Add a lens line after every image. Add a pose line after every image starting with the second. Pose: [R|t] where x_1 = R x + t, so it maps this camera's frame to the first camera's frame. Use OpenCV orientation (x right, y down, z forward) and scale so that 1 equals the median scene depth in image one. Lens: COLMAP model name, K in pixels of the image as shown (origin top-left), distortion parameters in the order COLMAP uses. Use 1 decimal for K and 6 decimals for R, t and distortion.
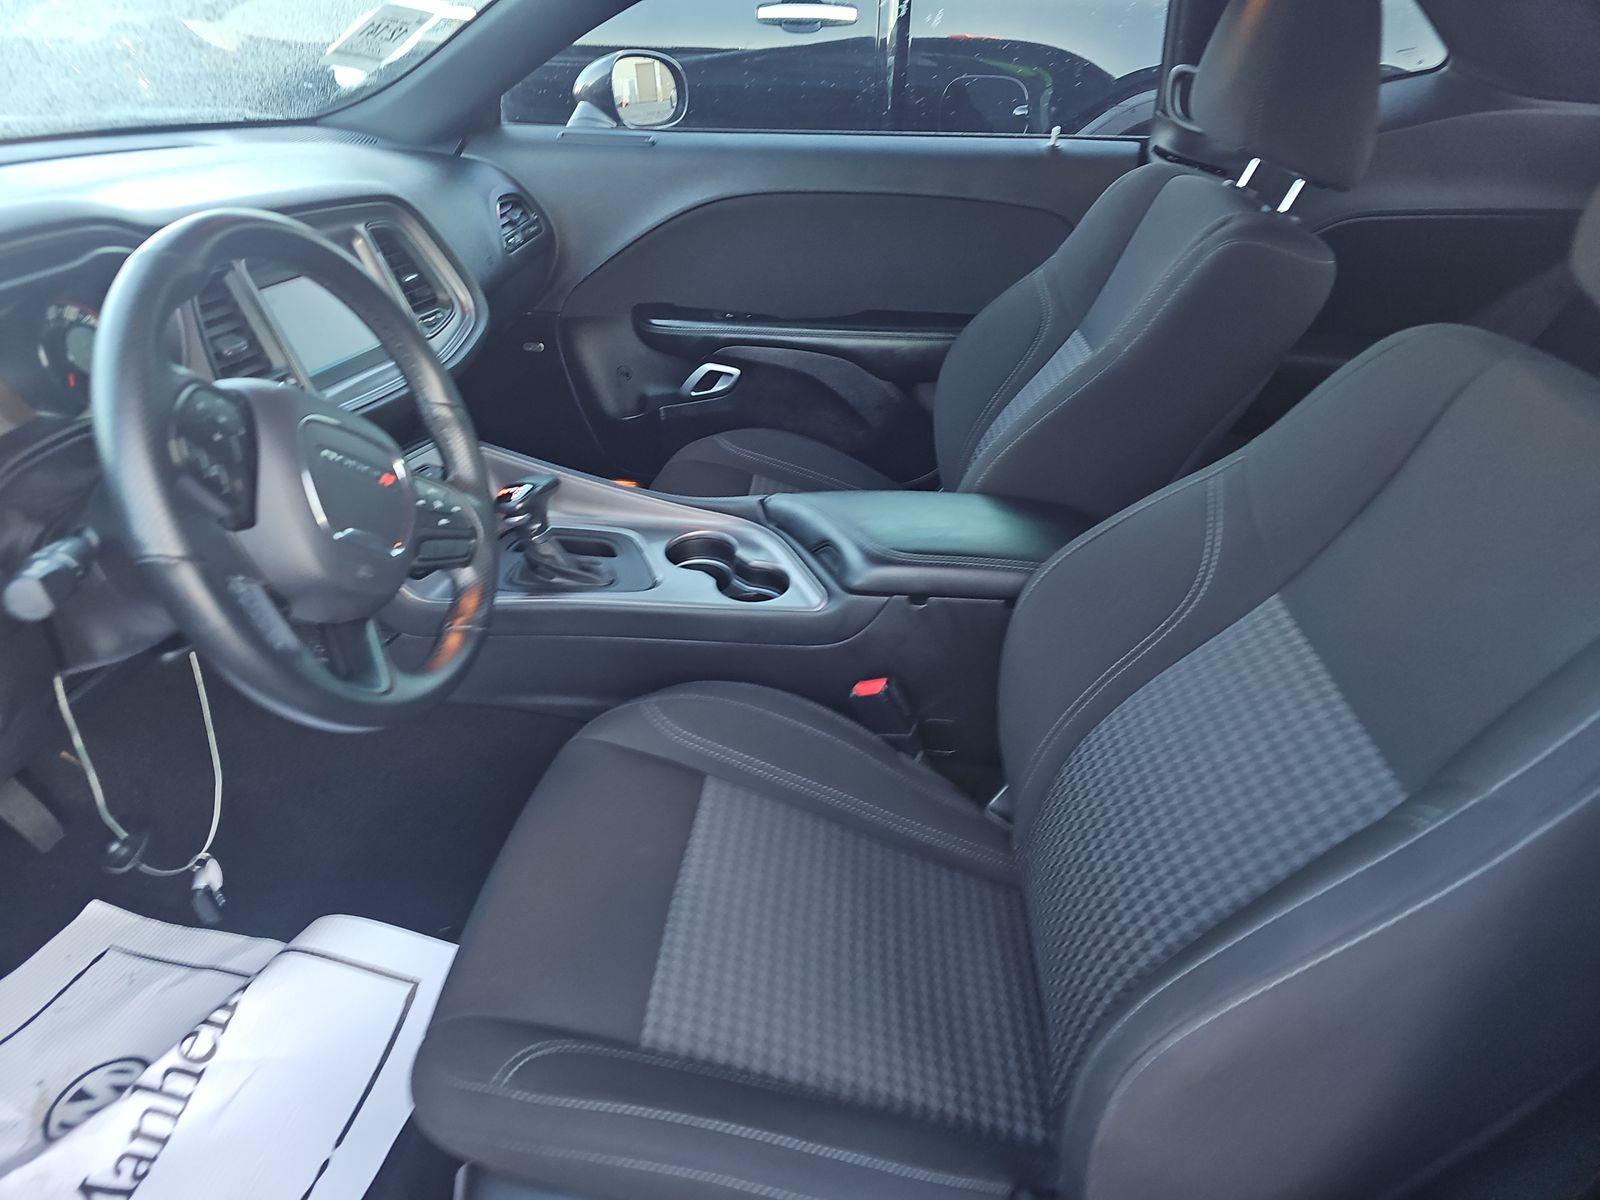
lens RADIAL K [[1060.5, 0, 800.0], [0, 1060.5, 600.0], [0, 0, 1]] dist [0.033570, 0.000136]
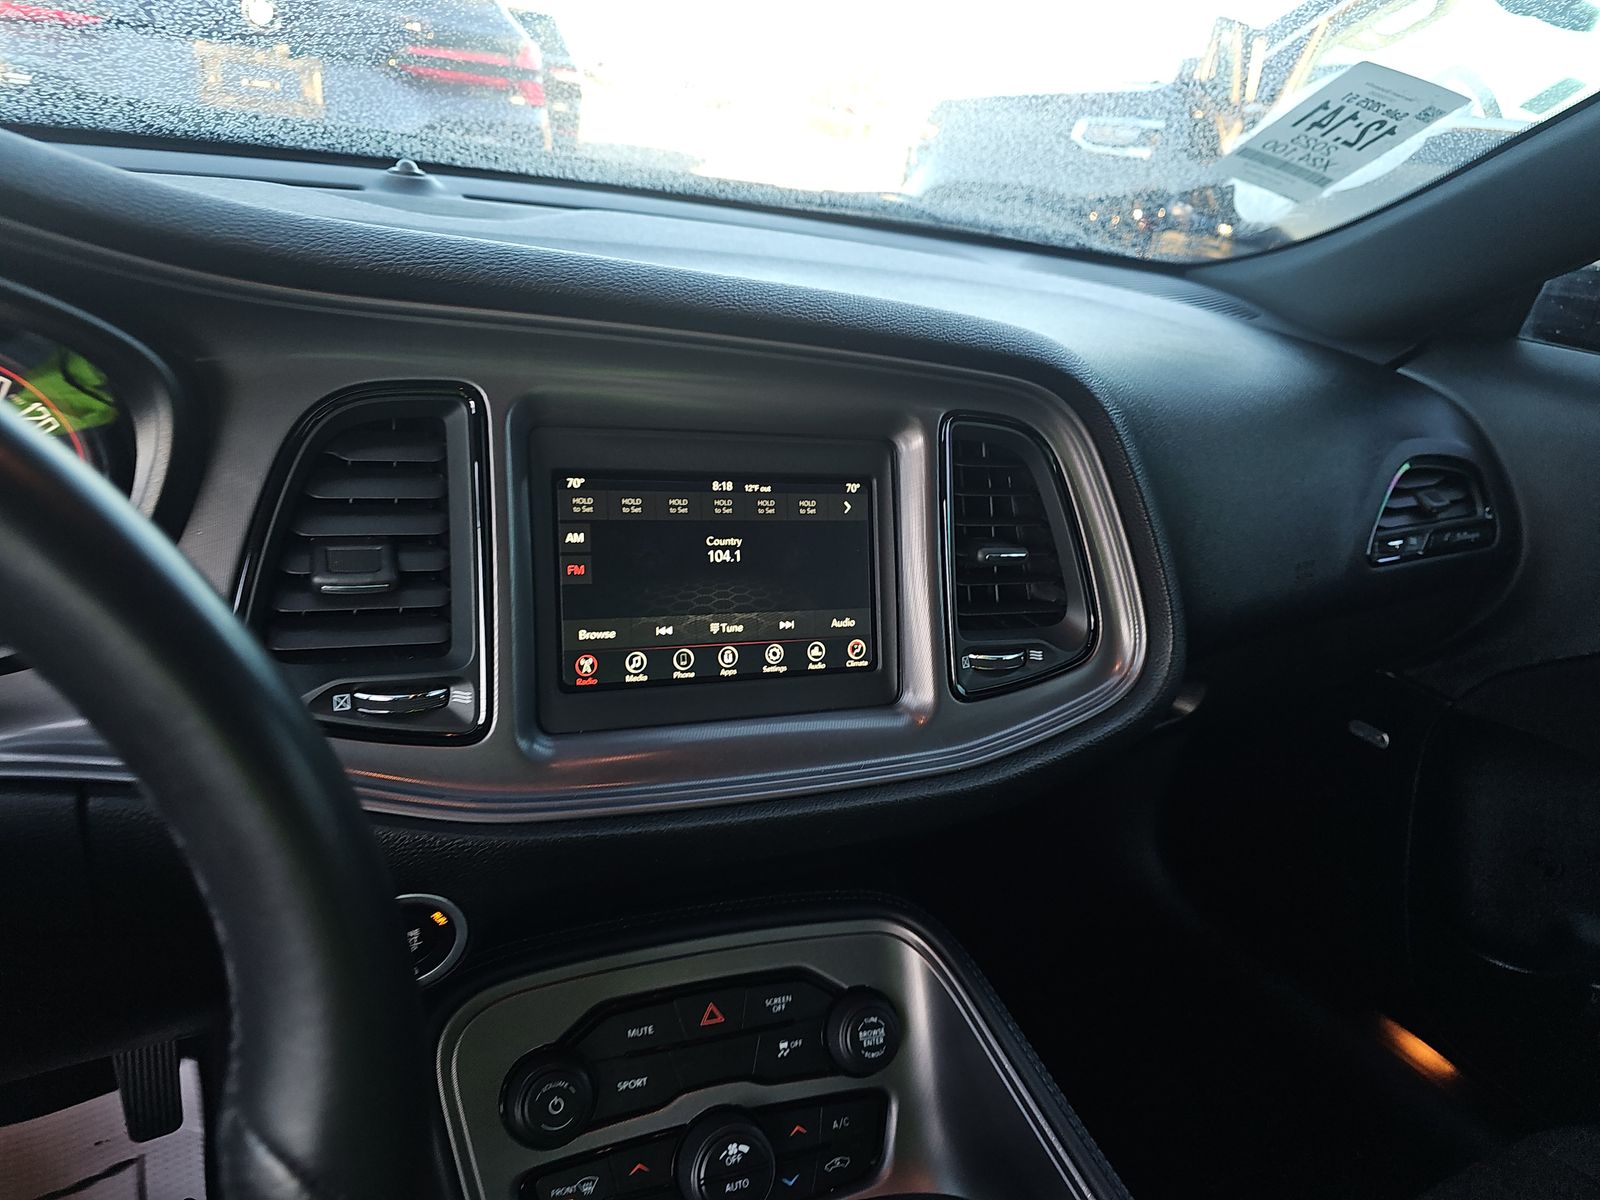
lens RADIAL K [[1094.6, 0, 800.0], [0, 1094.6, 600.0], [0, 0, 1]] dist [0.021790, -0.006203]
pose [[0.613128, 0.370069, -0.697942, -0.077365], [-0.494177, 0.868954, 0.026619, -0.184913], [0.616330, 0.328586, 0.715659, 0.464223]]
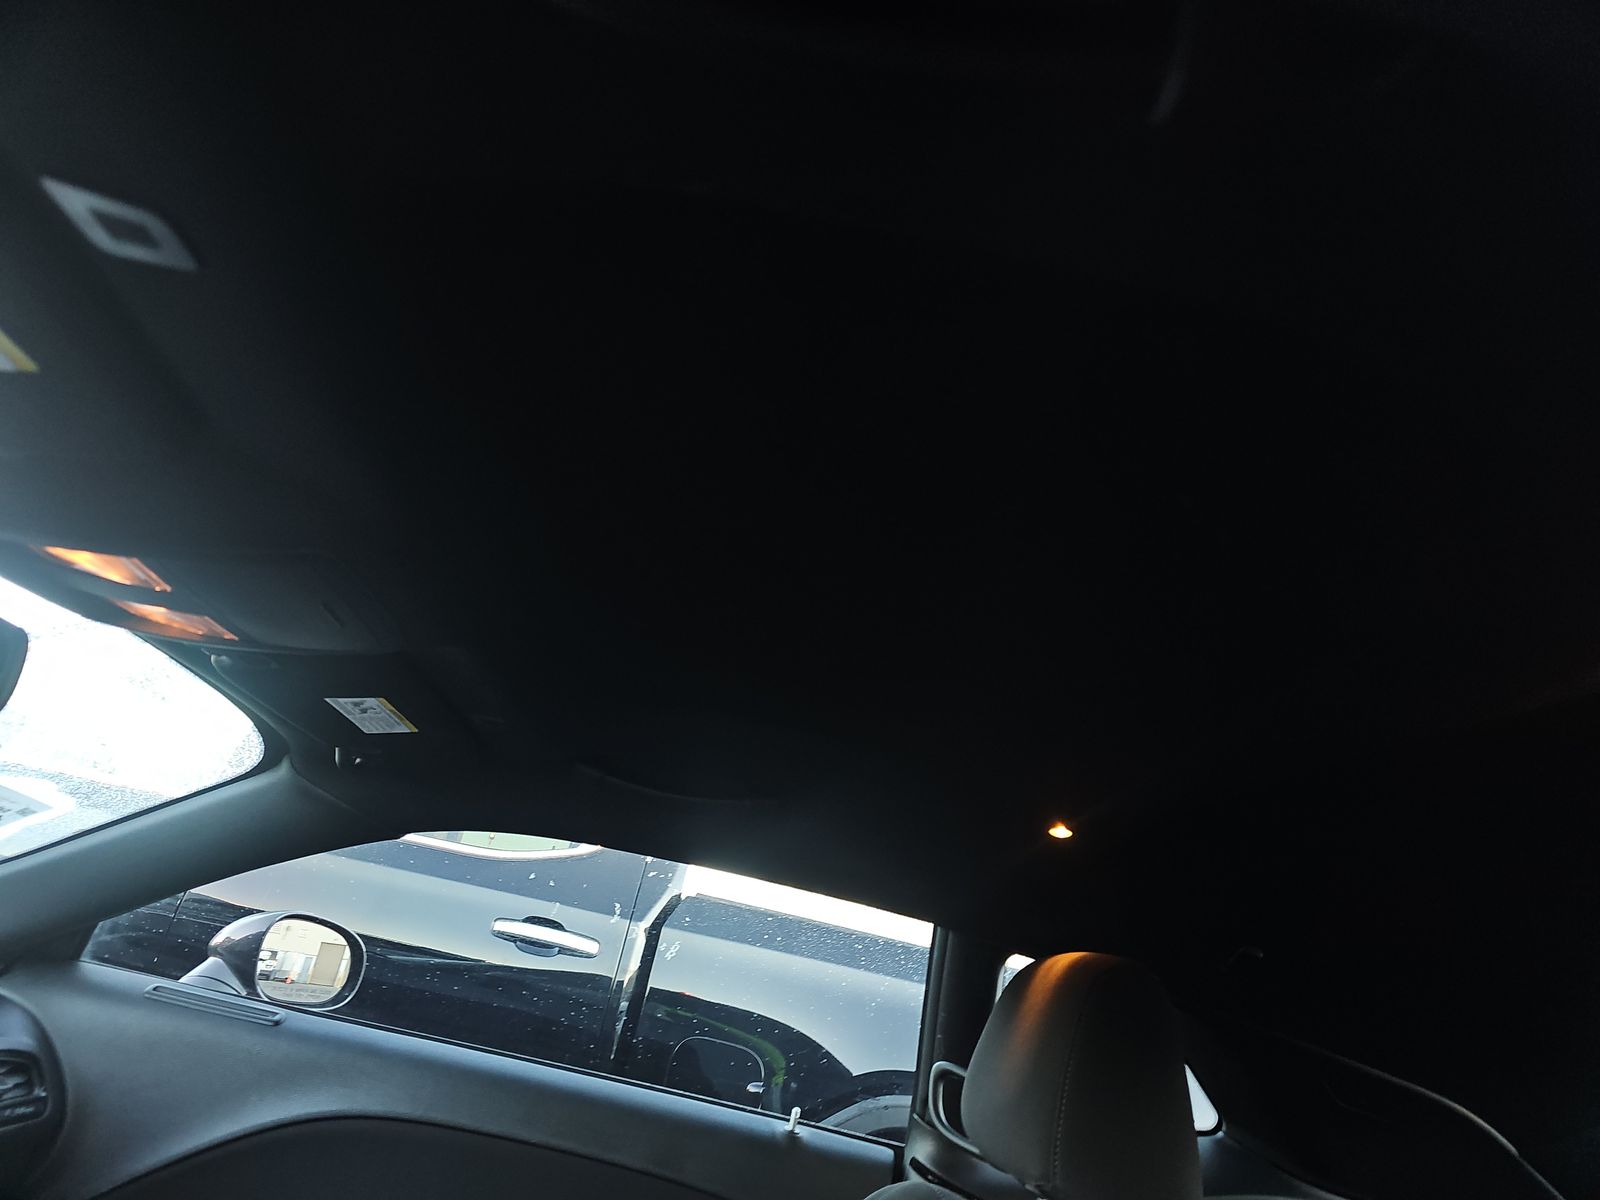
lens RADIAL K [[1060.5, 0, 800.0], [0, 1060.5, 600.0], [0, 0, 1]] dist [0.033570, 0.000136]
pose [[0.957226, 0.261305, 0.124252, 0.041444], [-0.077834, 0.646145, -0.759235, -0.078073], [-0.278676, 0.717089, 0.638845, 0.209218]]
